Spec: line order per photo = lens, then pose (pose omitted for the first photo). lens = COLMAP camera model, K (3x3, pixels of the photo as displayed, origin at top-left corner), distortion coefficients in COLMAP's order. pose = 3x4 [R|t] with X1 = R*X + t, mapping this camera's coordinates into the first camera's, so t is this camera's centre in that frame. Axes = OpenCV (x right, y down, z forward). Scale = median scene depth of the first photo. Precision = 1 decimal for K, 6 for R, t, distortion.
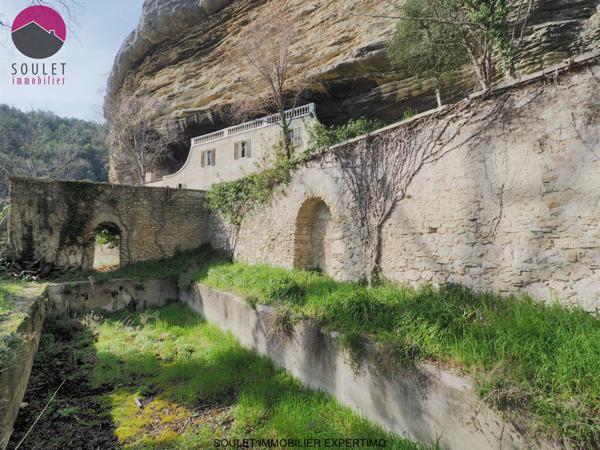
lens RADIAL K [[322.4, 0, 300.0], [0, 322.4, 225.0], [0, 0, 1]] dist [-0.014891, -0.000874]
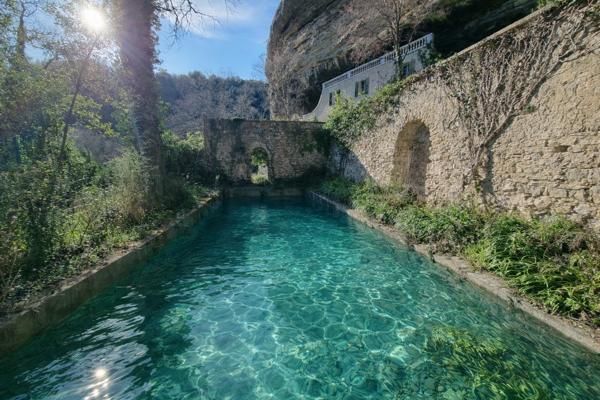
lens RADIAL K [[242.2, 0, 300.1], [0, 242.2, 194.6], [0, 0, 1]] dist [-0.000392, 0.000100]
pose [[0.908917, 0.072025, -0.410709, 0.015975], [-0.001307, 0.985456, 0.169924, 0.006391], [0.416974, -0.153910, 0.895793, 0.035516]]
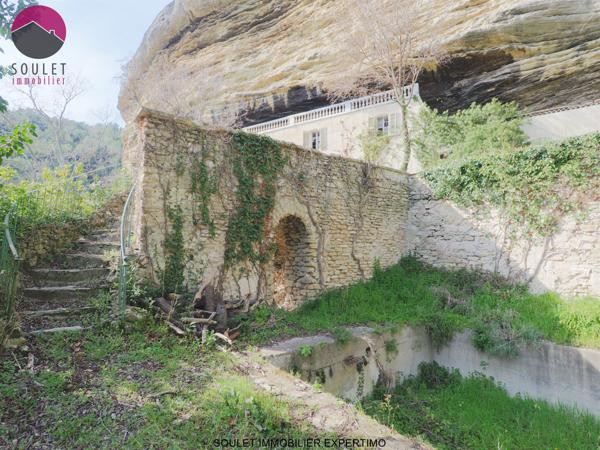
lens RADIAL K [[322.4, 0, 300.0], [0, 322.4, 225.0], [0, 0, 1]] dist [-0.014891, -0.000874]
pose [[0.998907, 0.020747, 0.041884, -0.310994], [-0.019381, 0.999276, -0.032750, 0.011926], [-0.042533, 0.031902, 0.998586, 0.233874]]
